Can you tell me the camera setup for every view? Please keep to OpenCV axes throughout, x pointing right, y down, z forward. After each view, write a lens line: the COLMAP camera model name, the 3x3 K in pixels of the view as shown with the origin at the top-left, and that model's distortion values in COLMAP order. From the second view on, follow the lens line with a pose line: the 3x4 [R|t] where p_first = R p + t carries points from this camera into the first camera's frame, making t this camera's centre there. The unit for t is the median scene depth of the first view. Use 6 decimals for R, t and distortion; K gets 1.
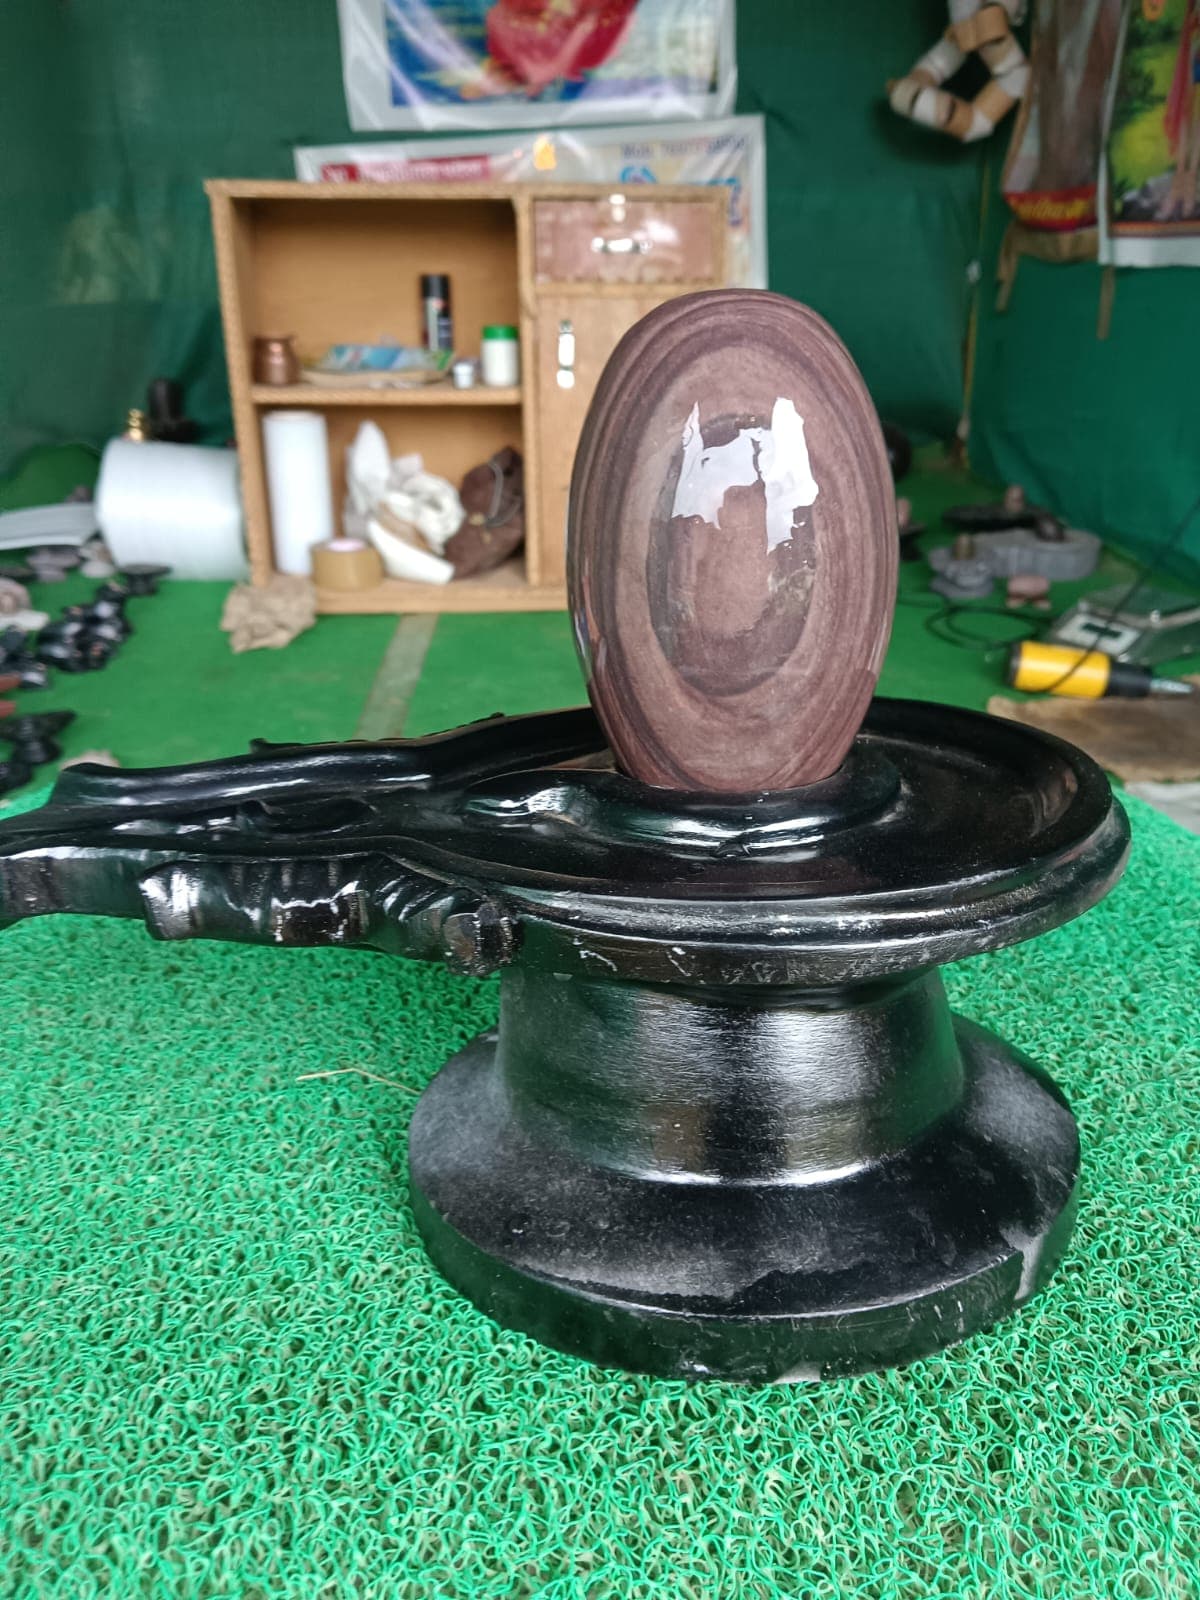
lens RADIAL K [[1282.9, 0, 600.3], [0, 1282.9, 775.9], [0, 0, 1]] dist [0.020492, -0.079438]
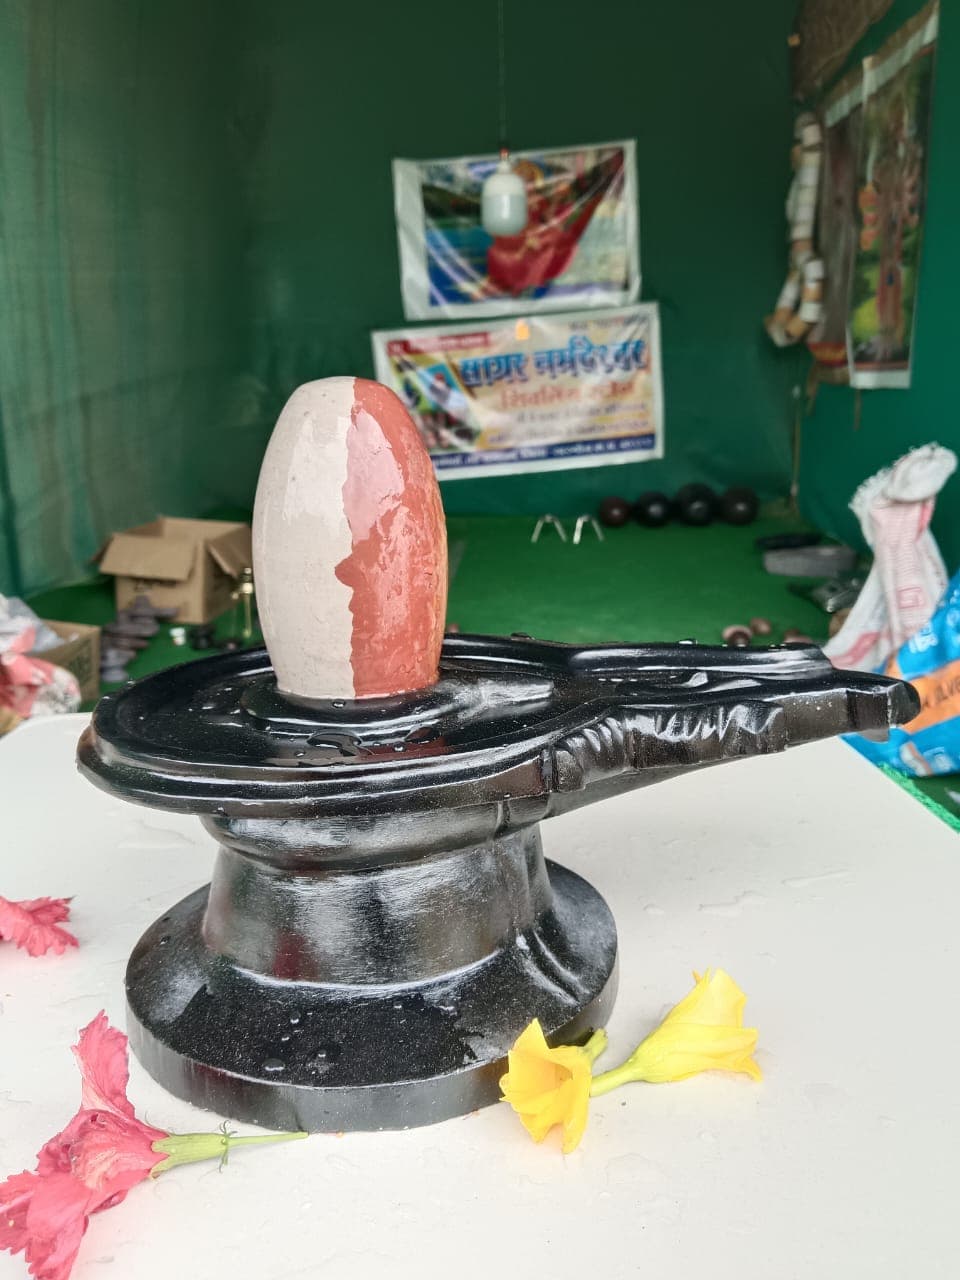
lens RADIAL K [[984.6, 0, 476.7], [0, 984.6, 634.7], [0, 0, 1]] dist [0.007400, -0.099672]
pose [[0.992864, -0.003937, -0.119186, 0.529209], [-0.011721, 0.991394, -0.130385, 0.719435], [0.118674, 0.130852, 0.984274, -2.158849]]
